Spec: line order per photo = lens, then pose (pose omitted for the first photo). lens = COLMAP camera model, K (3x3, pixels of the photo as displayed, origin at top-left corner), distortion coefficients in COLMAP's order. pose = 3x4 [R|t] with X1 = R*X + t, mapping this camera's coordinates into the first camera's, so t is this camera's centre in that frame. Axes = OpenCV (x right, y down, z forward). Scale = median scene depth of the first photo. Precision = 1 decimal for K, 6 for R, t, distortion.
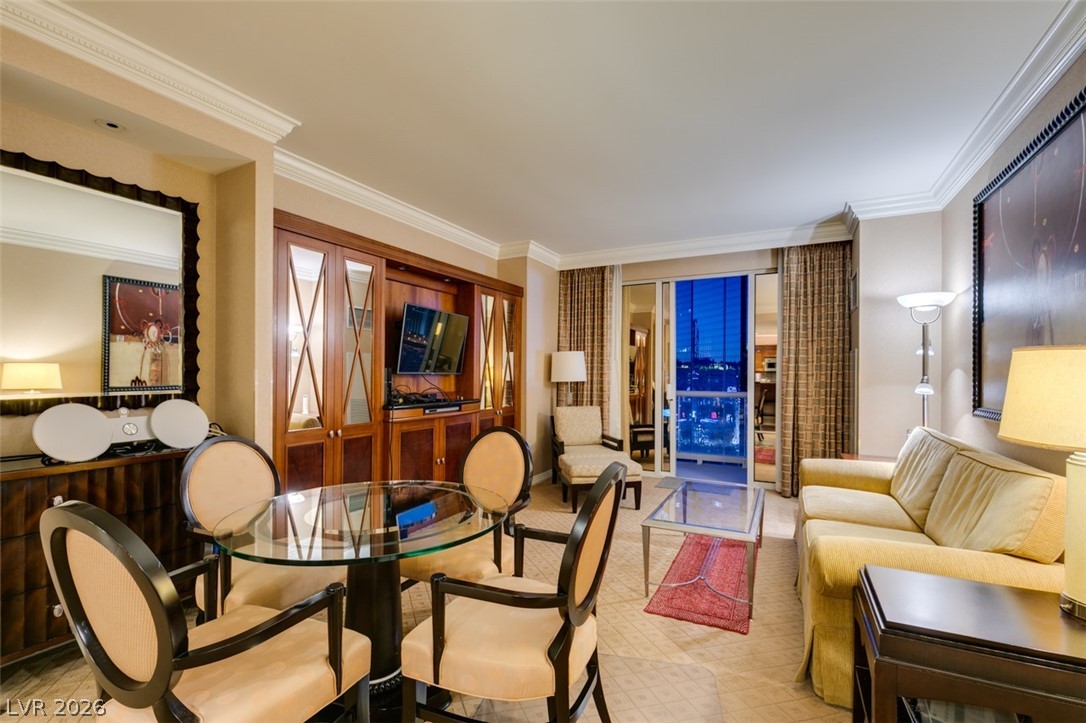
lens RADIAL K [[483.5, 0, 548.2], [0, 483.5, 375.7], [0, 0, 1]] dist [0.004347, -0.002384]
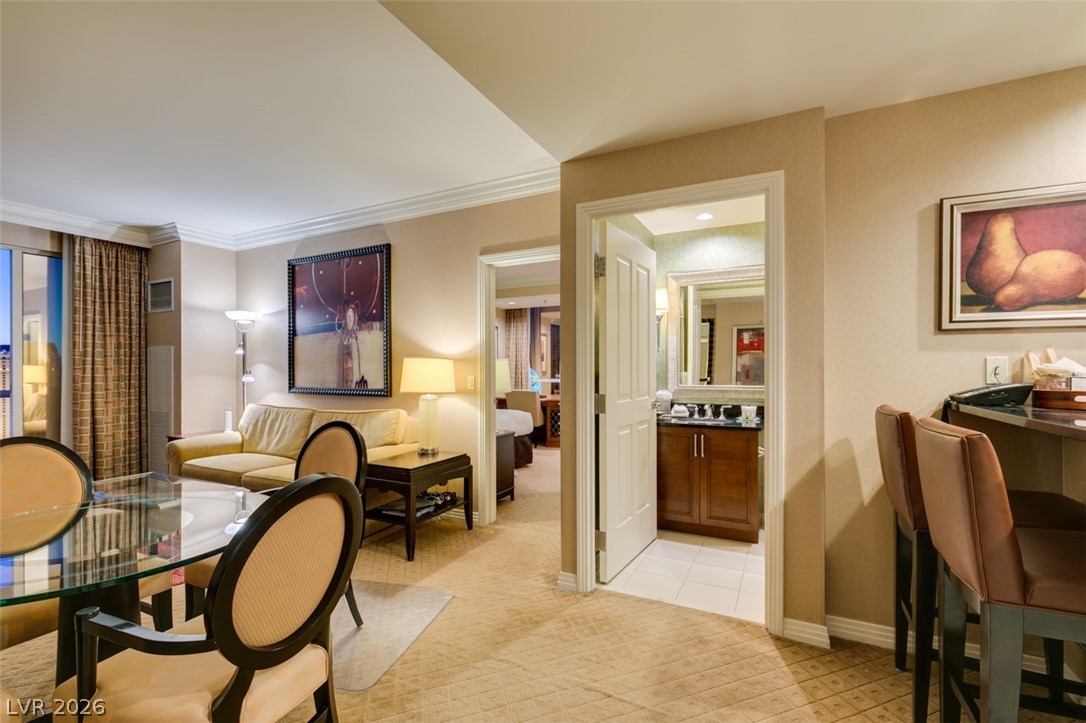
lens RADIAL K [[483.5, 0, 539.7], [0, 483.5, 368.3], [0, 0, 1]] dist [0.004347, -0.002384]
pose [[0.004803, -0.004359, 0.999979, -0.474488], [0.006968, 0.999966, 0.004325, -0.000627], [-0.999964, 0.006947, 0.004833, 0.088427]]
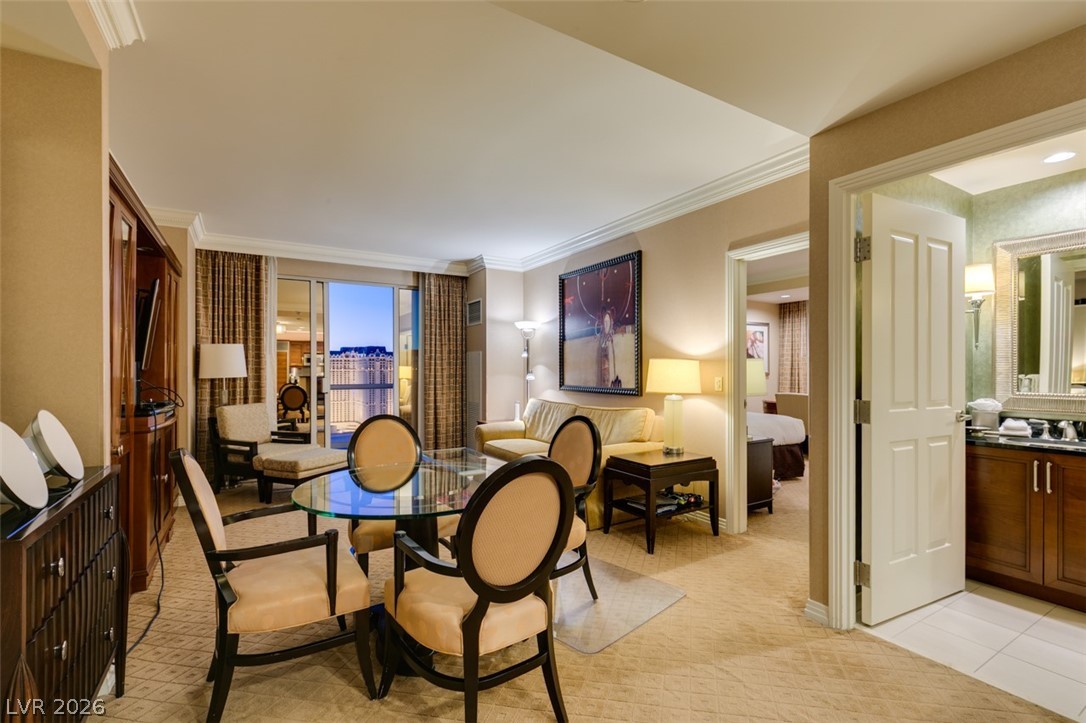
lens RADIAL K [[483.5, 0, 539.9], [0, 483.5, 370.0], [0, 0, 1]] dist [0.004347, -0.002384]
pose [[0.531121, -0.006169, 0.847273, -0.482331], [0.006475, 0.999974, 0.003222, -0.001031], [-0.847271, 0.003775, 0.531147, 0.035704]]
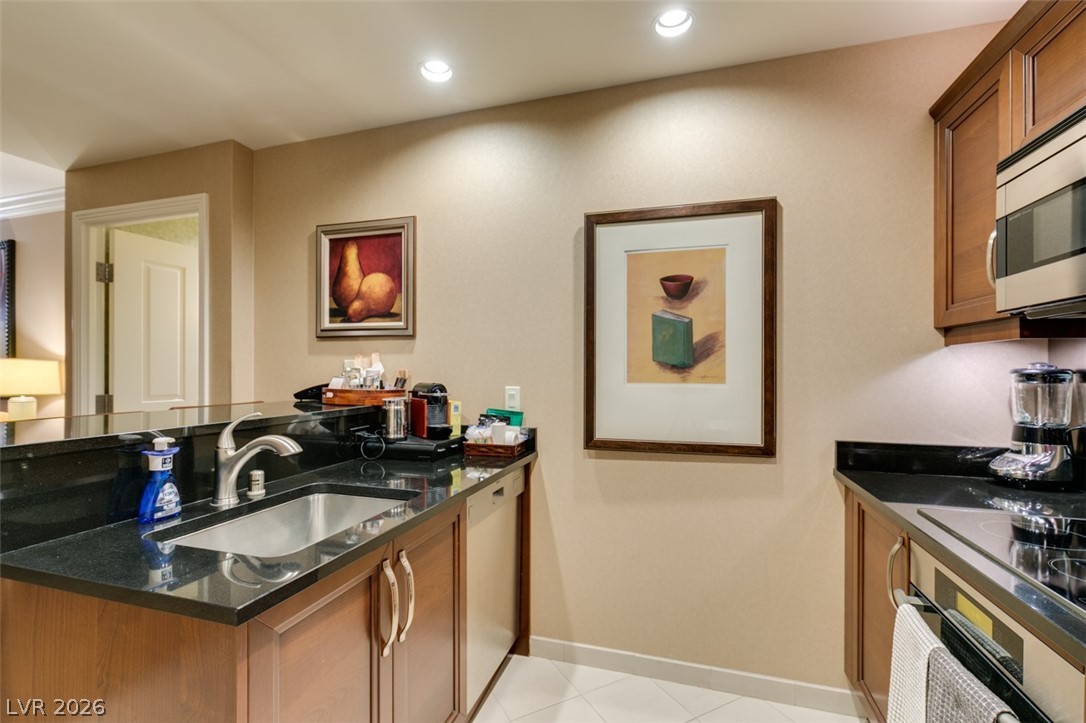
lens RADIAL K [[483.5, 0, 541.2], [0, 483.5, 363.5], [0, 0, 1]] dist [0.004347, -0.002384]
pose [[-0.165463, 0.004883, 0.986204, -0.580123], [0.008527, 0.999957, -0.003520, 0.000945], [-0.986179, 0.007827, -0.165497, -0.412913]]
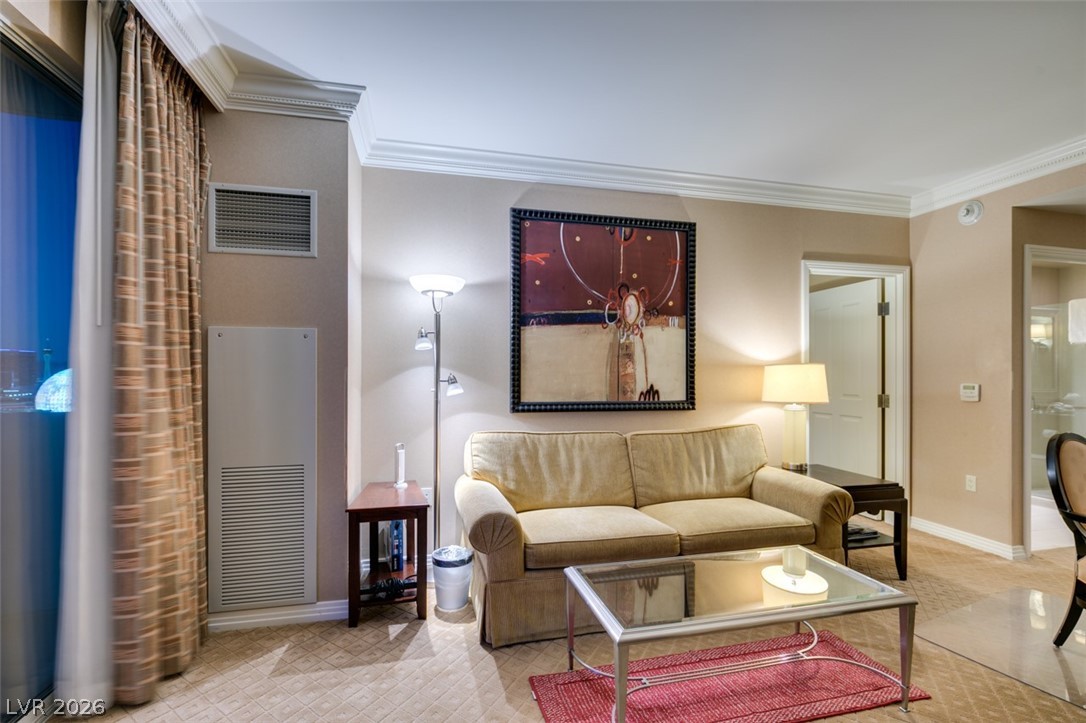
lens RADIAL K [[483.5, 0, 537.7], [0, 483.5, 372.0], [0, 0, 1]] dist [0.004347, -0.002384]
pose [[-0.643757, -0.006632, 0.765201, 0.012219], [-0.004191, 0.999978, 0.005141, -0.006336], [-0.765218, 0.000103, -0.643771, 1.030398]]
